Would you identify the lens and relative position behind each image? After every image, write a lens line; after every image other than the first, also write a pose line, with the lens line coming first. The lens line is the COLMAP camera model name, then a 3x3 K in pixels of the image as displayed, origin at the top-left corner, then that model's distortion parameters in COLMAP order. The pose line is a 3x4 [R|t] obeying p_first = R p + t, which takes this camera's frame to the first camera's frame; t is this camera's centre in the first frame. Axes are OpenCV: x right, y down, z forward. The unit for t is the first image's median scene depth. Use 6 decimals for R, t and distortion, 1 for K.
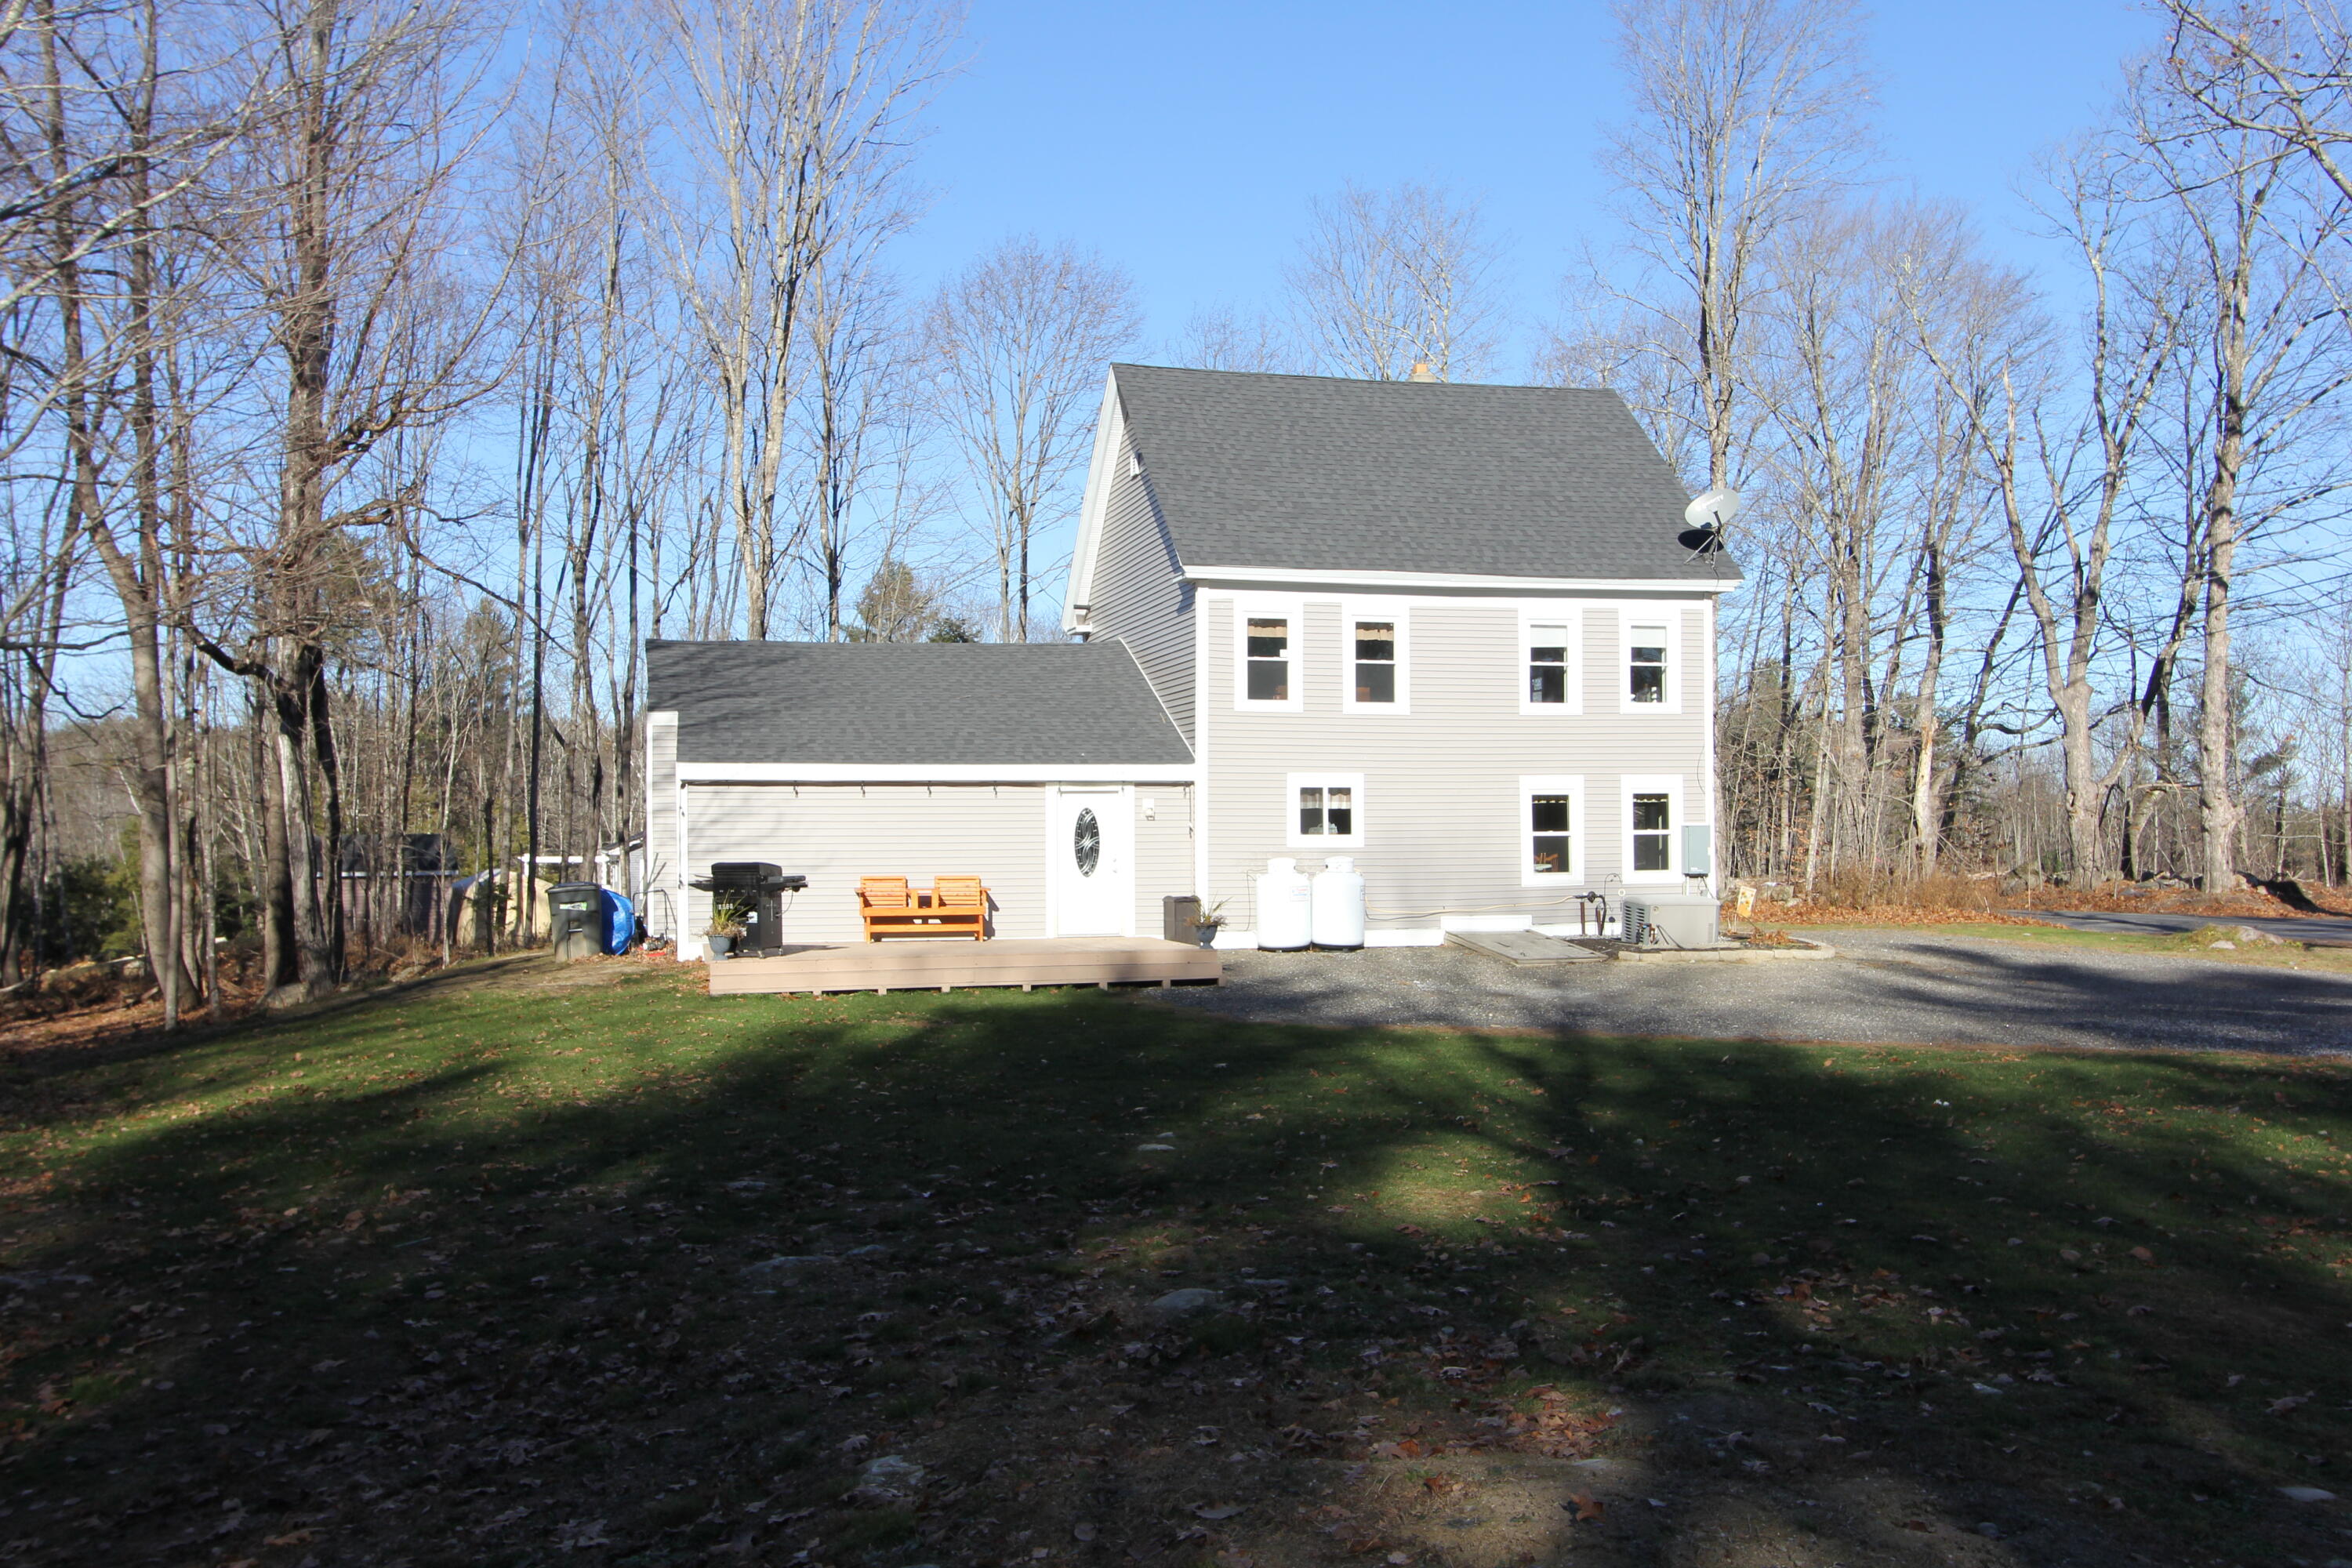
lens RADIAL K [[1958.2, 0, 1176.0], [0, 1958.2, 784.0], [0, 0, 1]] dist [-0.003266, -0.000515]
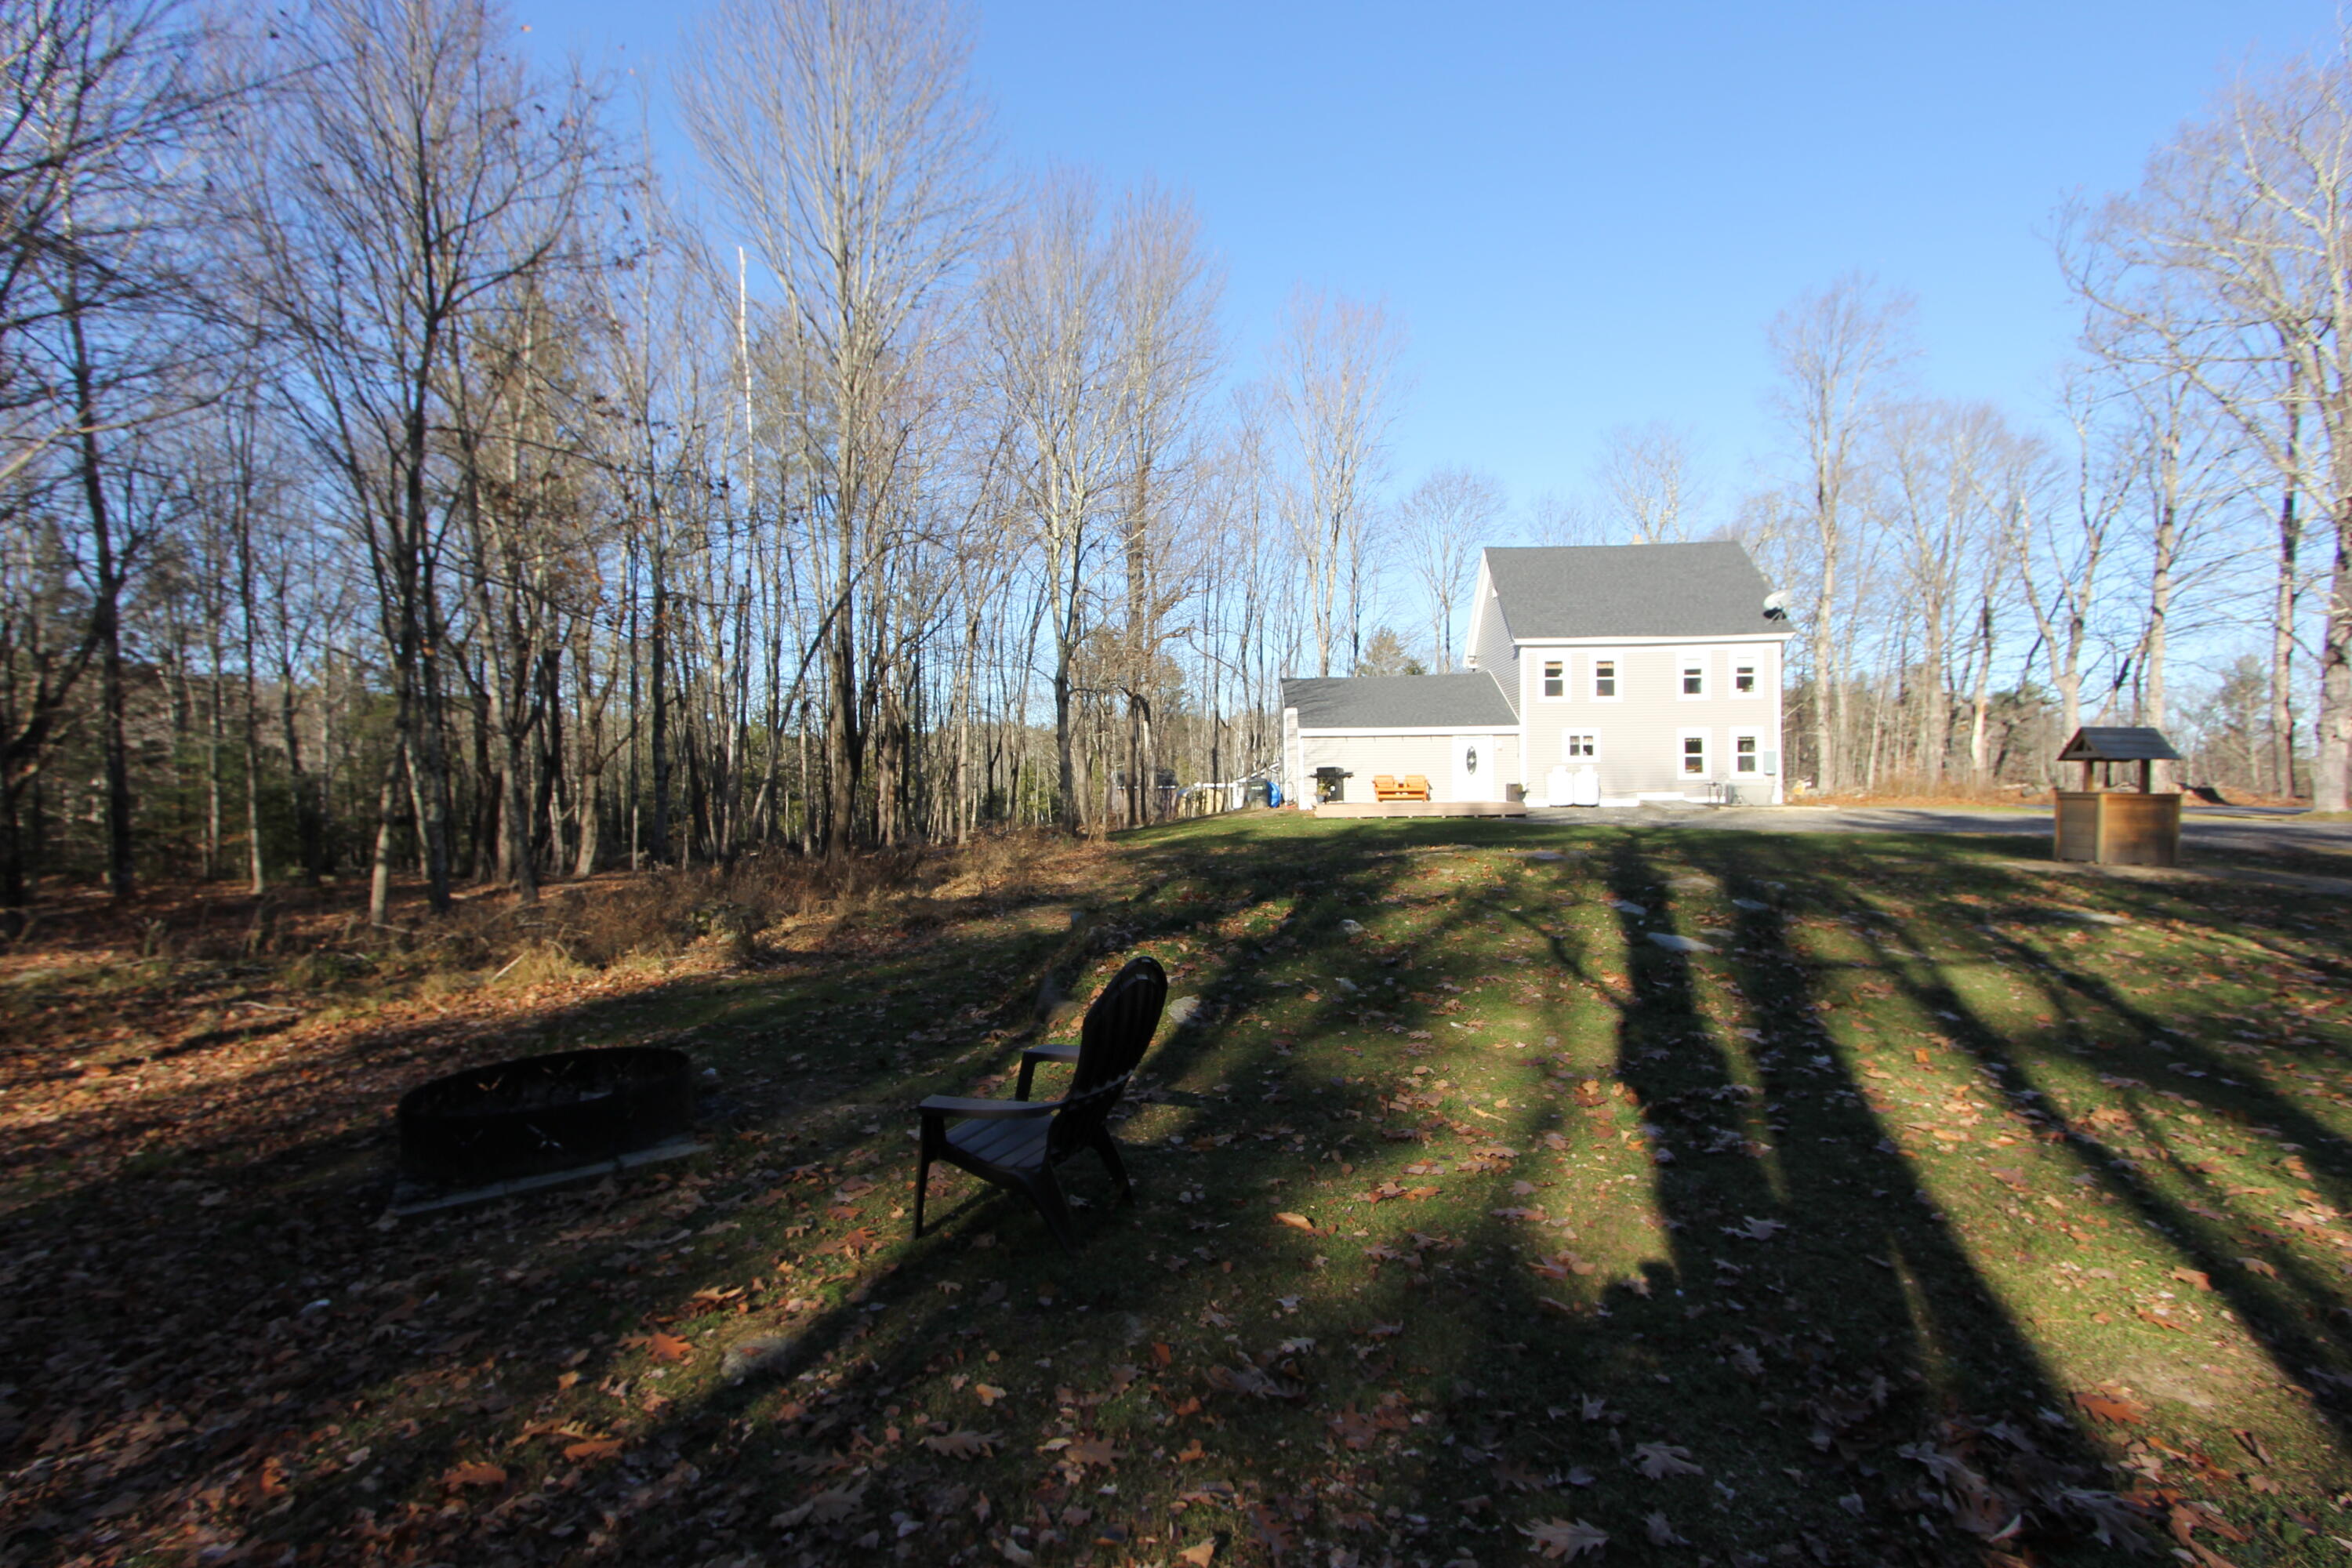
lens RADIAL K [[1133.6, 0, 1176.0], [0, 1133.6, 784.0], [0, 0, 1]] dist [-0.002877, 0.005350]
pose [[0.949968, -0.002318, -0.312339, 0.039674], [0.011751, 0.999530, 0.028323, 0.015026], [0.312127, -0.030577, 0.949548, -0.366533]]
